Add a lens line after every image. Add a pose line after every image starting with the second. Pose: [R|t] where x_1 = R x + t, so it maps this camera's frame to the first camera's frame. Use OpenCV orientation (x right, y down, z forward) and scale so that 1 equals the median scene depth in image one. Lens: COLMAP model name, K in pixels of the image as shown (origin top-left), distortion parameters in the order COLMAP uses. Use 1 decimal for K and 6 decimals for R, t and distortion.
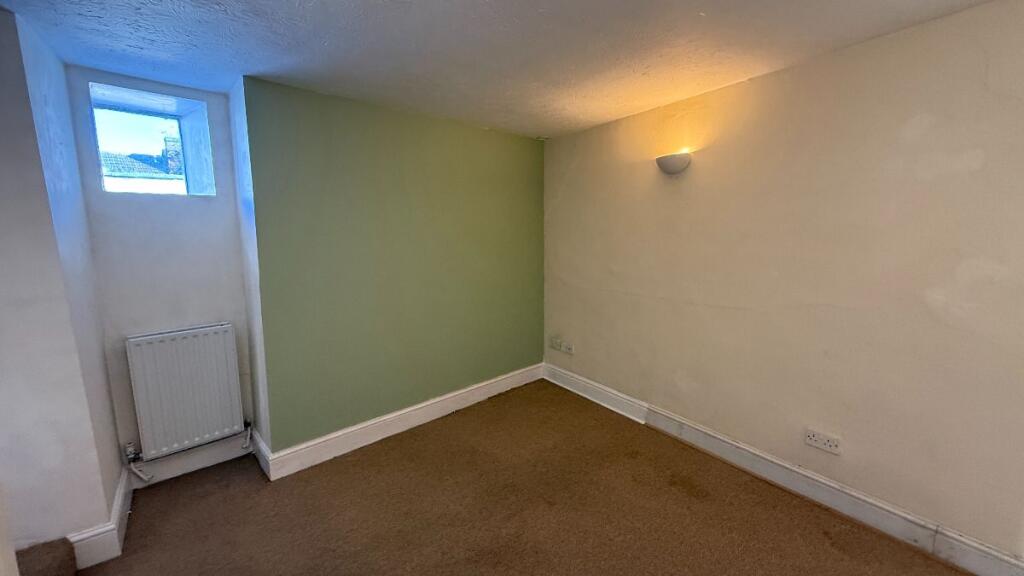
lens RADIAL K [[404.5, 0, 513.4], [0, 404.5, 288.9], [0, 0, 1]] dist [-0.002436, -0.000743]
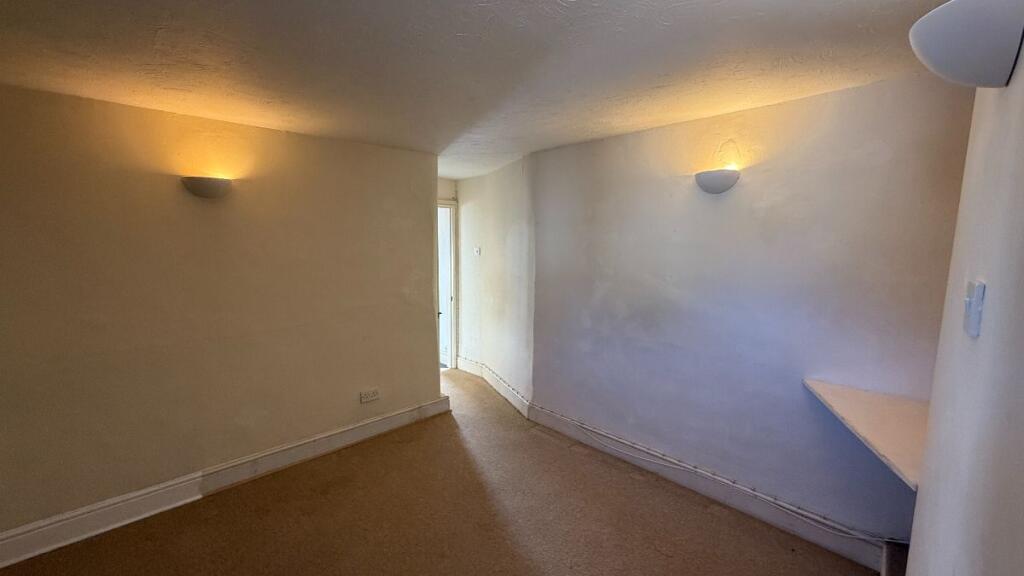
lens RADIAL K [[404.5, 0, 507.5], [0, 404.5, 289.7], [0, 0, 1]] dist [-0.002436, -0.000743]
pose [[-0.170882, -0.106149, 0.979557, -0.611353], [0.135271, 0.982238, 0.130038, -0.113331], [-0.975962, 0.154727, -0.153488, 0.524519]]
